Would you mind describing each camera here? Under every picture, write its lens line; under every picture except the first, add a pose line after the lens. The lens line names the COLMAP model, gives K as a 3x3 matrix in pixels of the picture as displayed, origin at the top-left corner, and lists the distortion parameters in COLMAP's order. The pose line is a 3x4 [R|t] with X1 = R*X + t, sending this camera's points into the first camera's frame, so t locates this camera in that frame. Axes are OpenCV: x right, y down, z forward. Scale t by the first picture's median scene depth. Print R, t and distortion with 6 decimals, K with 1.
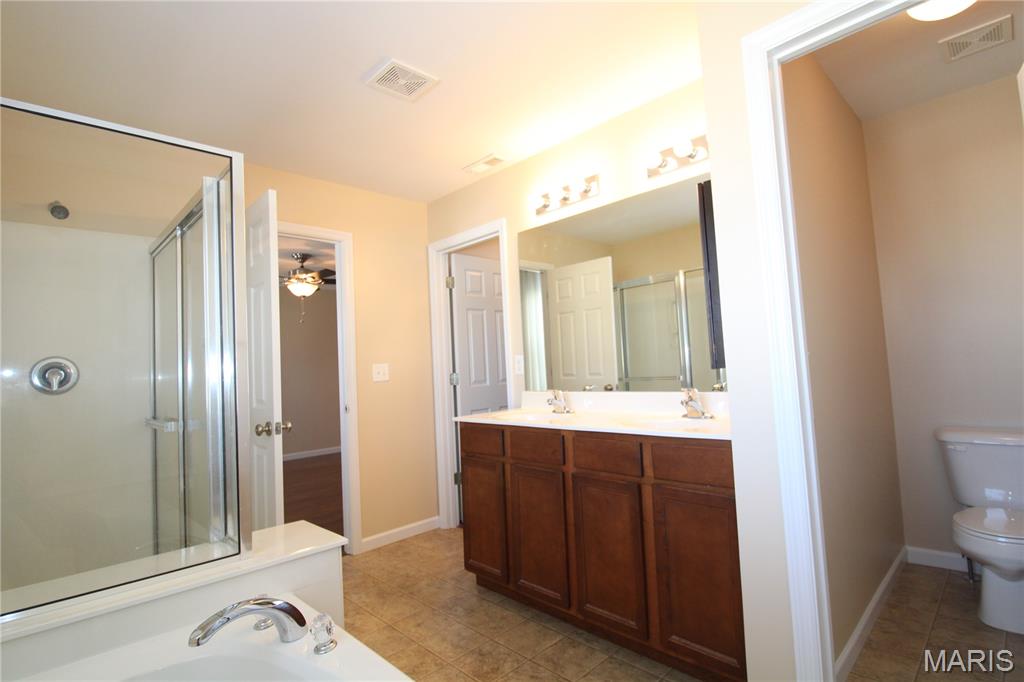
lens RADIAL K [[495.7, 0, 524.5], [0, 495.7, 335.4], [0, 0, 1]] dist [0.001024, -0.012423]
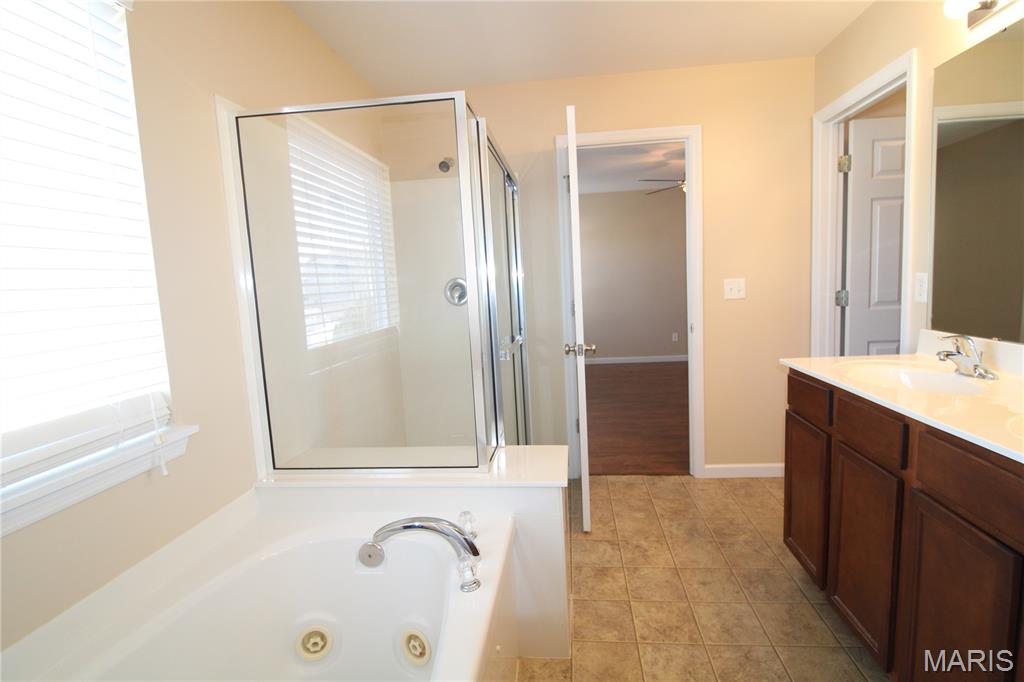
lens RADIAL K [[495.7, 0, 524.5], [0, 495.7, 335.4], [0, 0, 1]] dist [0.001024, -0.012423]
pose [[0.634253, 0.103722, -0.766137, 0.185714], [0.063478, 0.980627, 0.185312, -0.035556], [0.770516, -0.166168, 0.615381, 0.229699]]
